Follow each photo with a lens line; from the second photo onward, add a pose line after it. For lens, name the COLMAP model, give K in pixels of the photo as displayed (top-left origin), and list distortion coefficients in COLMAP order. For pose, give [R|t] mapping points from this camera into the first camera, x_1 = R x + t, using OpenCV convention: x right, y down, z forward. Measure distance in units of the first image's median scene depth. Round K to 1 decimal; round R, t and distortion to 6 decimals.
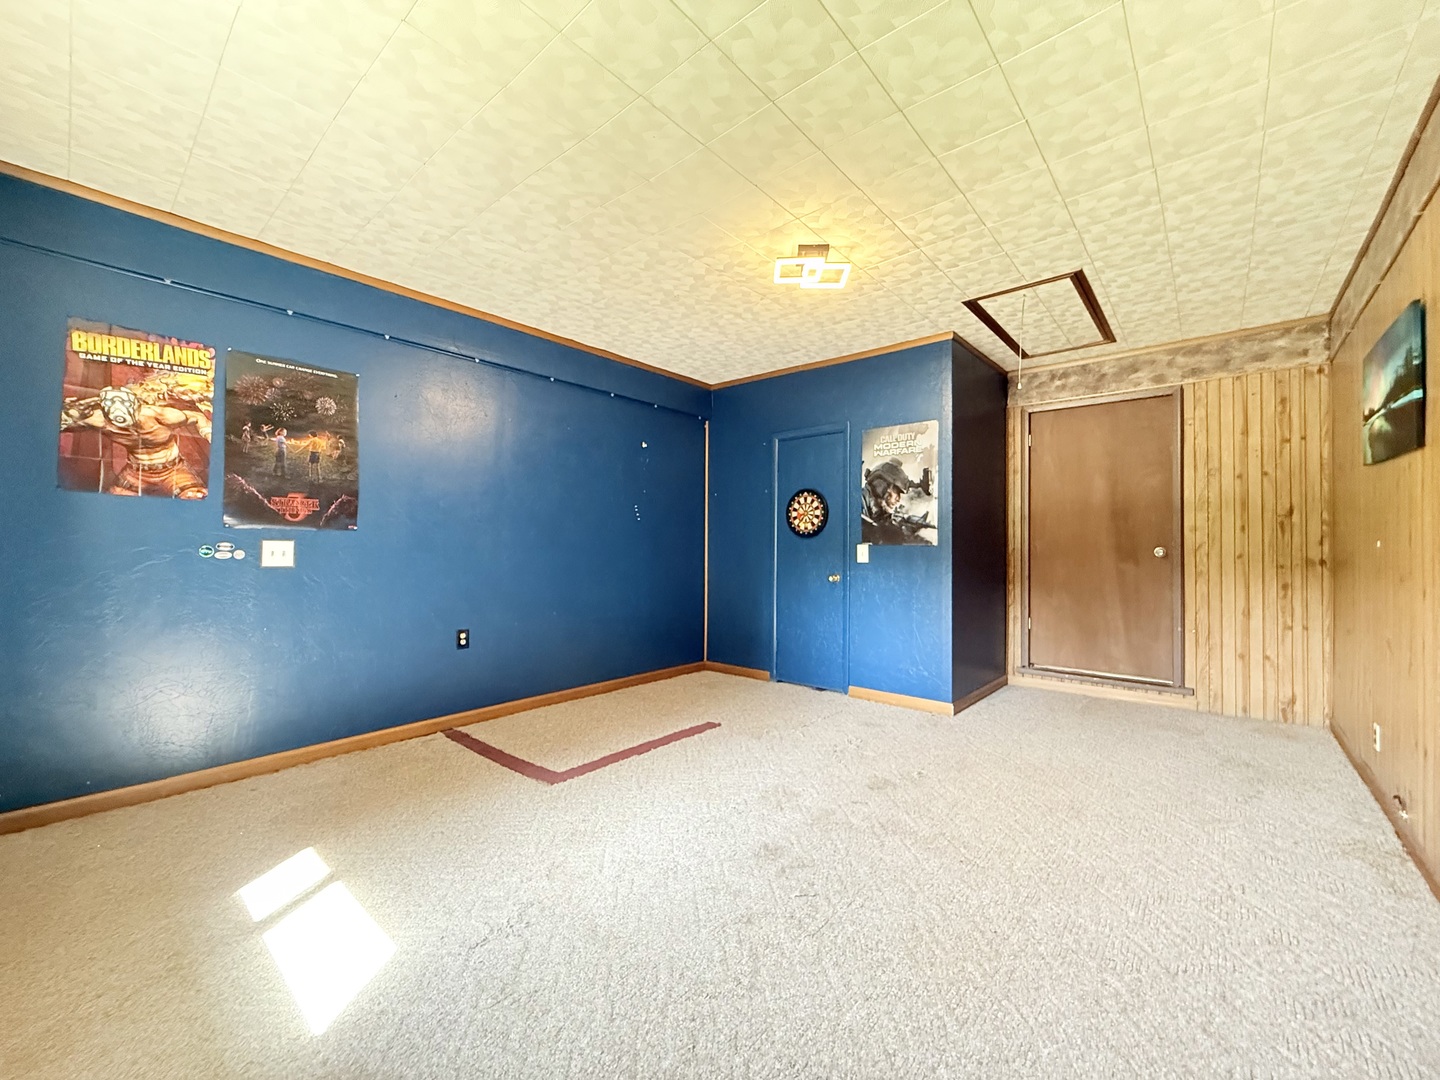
lens RADIAL K [[578.7, 0, 718.5], [0, 578.7, 533.5], [0, 0, 1]] dist [0.028062, -0.000004]
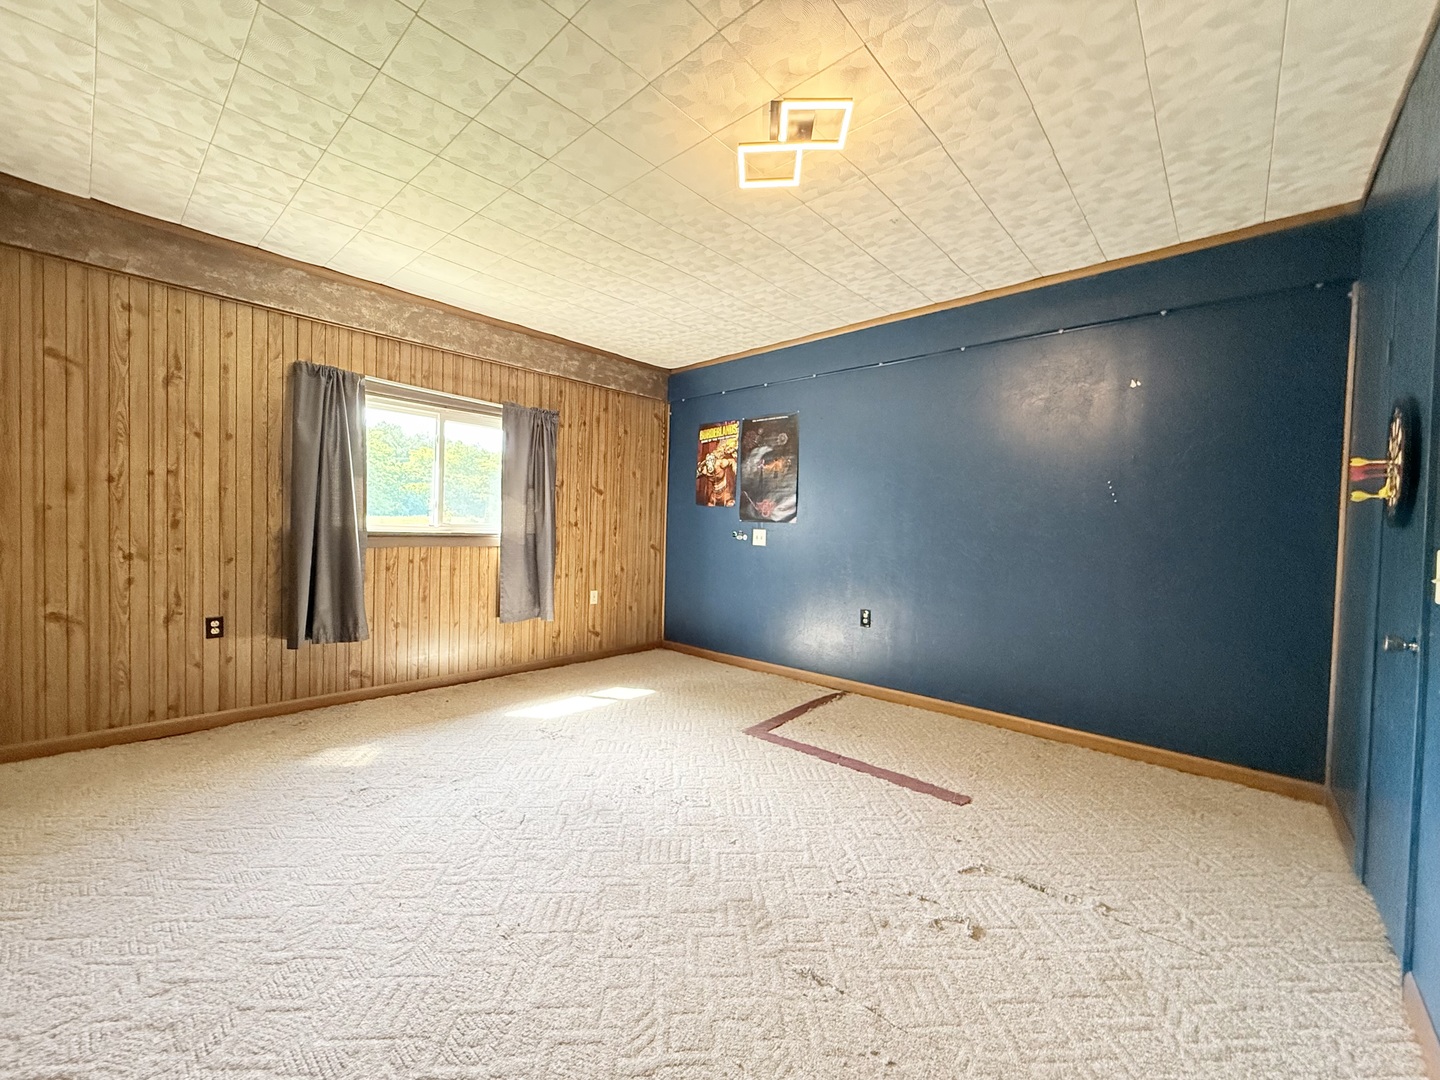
lens RADIAL K [[573.5, 0, 715.6], [0, 573.5, 541.0], [0, 0, 1]] dist [0.000113, -0.000207]
pose [[-0.015587, 0.011286, -0.999815, 0.845590], [-0.010073, 0.999884, 0.011444, 0.027838], [0.999828, 0.010249, -0.015471, 0.922571]]
